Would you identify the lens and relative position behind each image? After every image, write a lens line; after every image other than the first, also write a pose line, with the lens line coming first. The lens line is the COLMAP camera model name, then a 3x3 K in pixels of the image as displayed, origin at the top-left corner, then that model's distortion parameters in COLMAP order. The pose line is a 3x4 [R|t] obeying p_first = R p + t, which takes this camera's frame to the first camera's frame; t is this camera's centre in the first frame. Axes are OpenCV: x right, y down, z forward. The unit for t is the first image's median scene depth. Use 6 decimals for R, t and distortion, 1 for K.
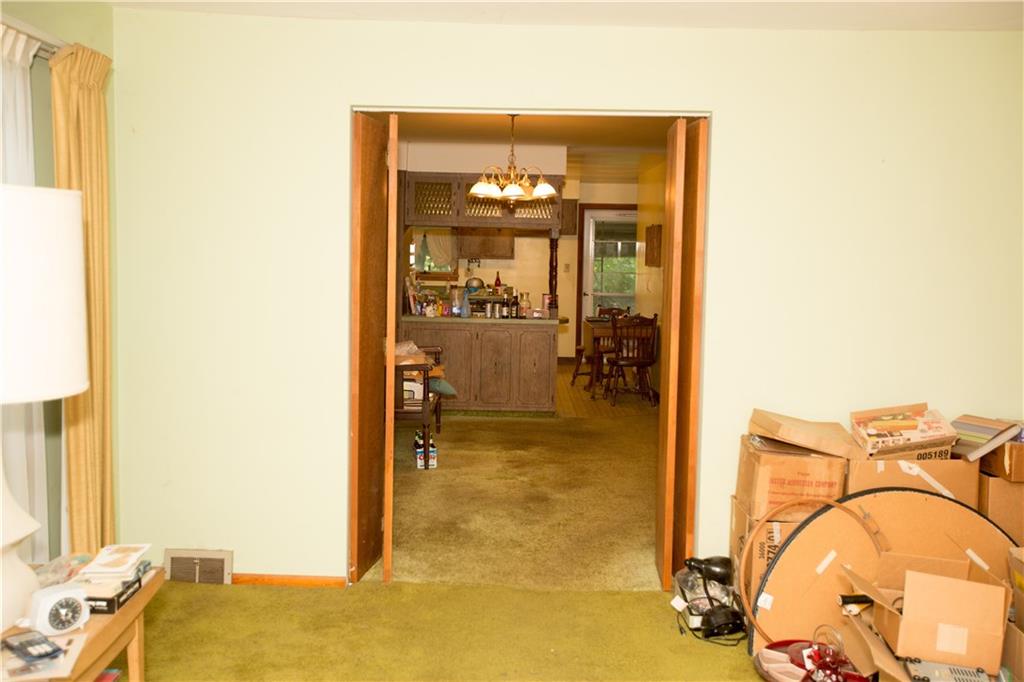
lens RADIAL K [[1074.8, 0, 512.0], [0, 1074.8, 341.0], [0, 0, 1]] dist [0.003720, 0.006239]
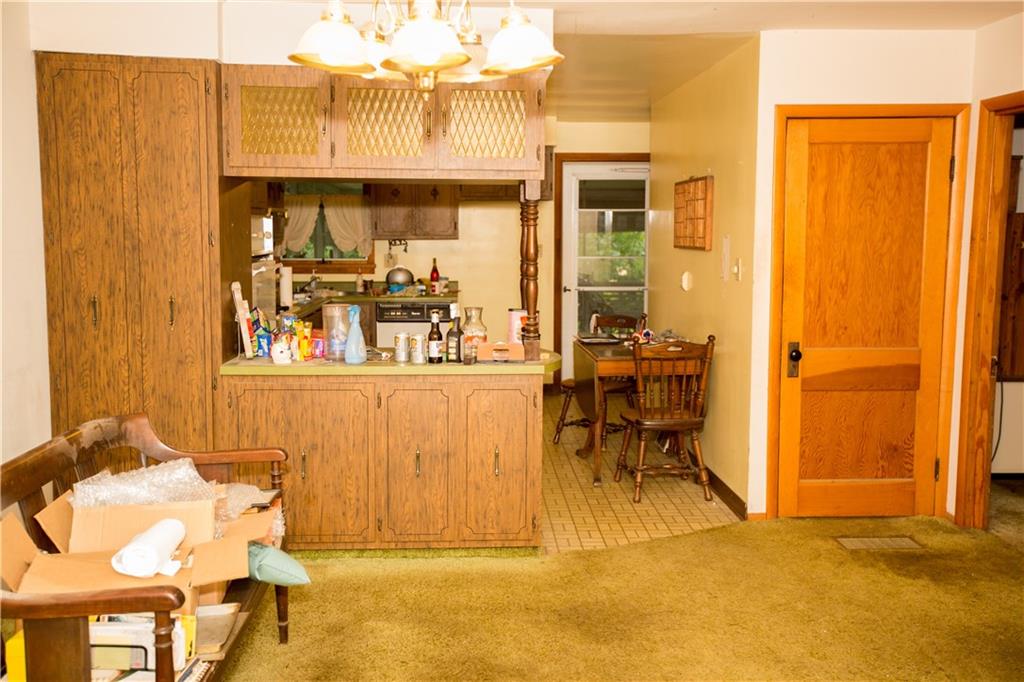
lens RADIAL K [[1074.8, 0, 512.0], [0, 1074.8, 341.0], [0, 0, 1]] dist [0.003720, 0.006239]
pose [[0.998911, -0.020403, 0.041960, 0.005828], [0.019452, 0.999547, 0.022959, -0.029179], [-0.042409, -0.022118, 0.998855, 0.350298]]
